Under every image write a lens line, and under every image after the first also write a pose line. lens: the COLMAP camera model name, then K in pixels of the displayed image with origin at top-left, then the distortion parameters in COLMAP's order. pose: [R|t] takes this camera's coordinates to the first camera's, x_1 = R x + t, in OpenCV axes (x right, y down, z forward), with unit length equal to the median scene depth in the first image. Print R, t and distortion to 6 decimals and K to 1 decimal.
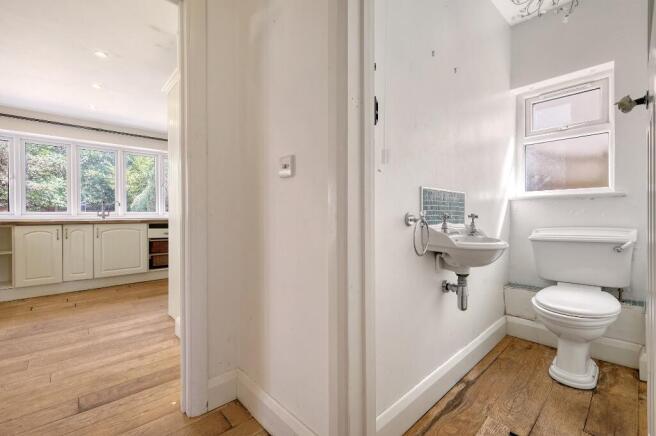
lens RADIAL K [[286.1, 0, 325.1], [0, 286.1, 216.3], [0, 0, 1]] dist [0.012092, -0.000218]
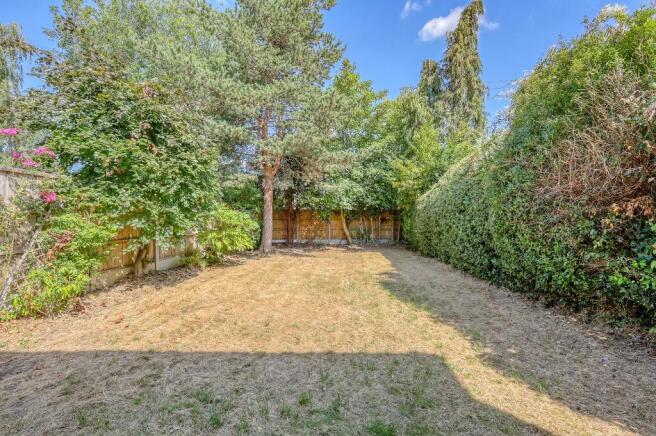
lens RADIAL K [[286.1, 0, 333.2], [0, 286.1, 218.0], [0, 0, 1]] dist [0.012092, -0.000218]
pose [[0.729498, 0.010638, -0.683900, -1.033823], [-0.008935, 0.999942, 0.006024, -0.035678], [0.683925, 0.001716, 0.729551, 0.971656]]
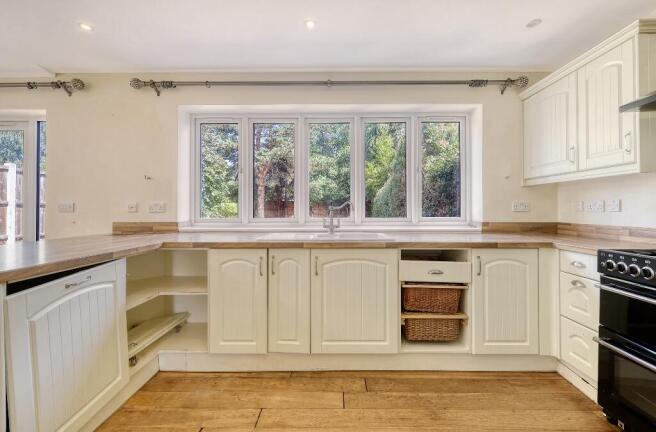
lens RADIAL K [[286.1, 0, 334.4], [0, 286.1, 209.2], [0, 0, 1]] dist [0.012092, -0.000218]
pose [[0.743274, 0.011695, -0.668885, -0.364429], [-0.006109, 0.999924, 0.010695, -0.042672], [0.668959, -0.003864, 0.743289, 0.551223]]
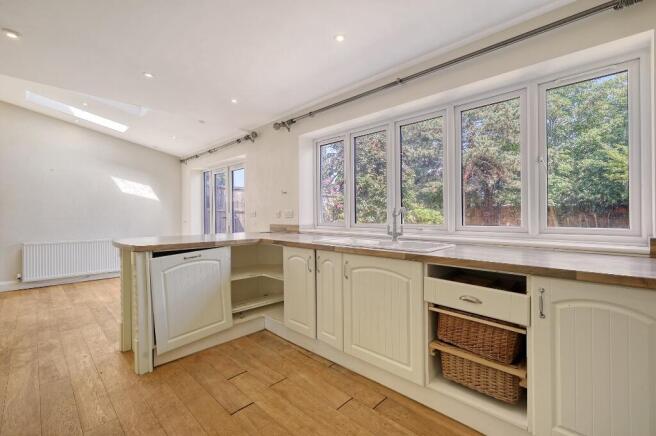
lens RADIAL K [[286.1, 0, 331.9], [0, 286.1, 219.5], [0, 0, 1]] dist [0.012092, -0.000218]
pose [[0.083964, 0.024841, -0.996159, -0.227226], [0.000678, 0.999688, 0.024986, -0.042574], [0.996469, -0.002773, 0.083921, 0.797113]]
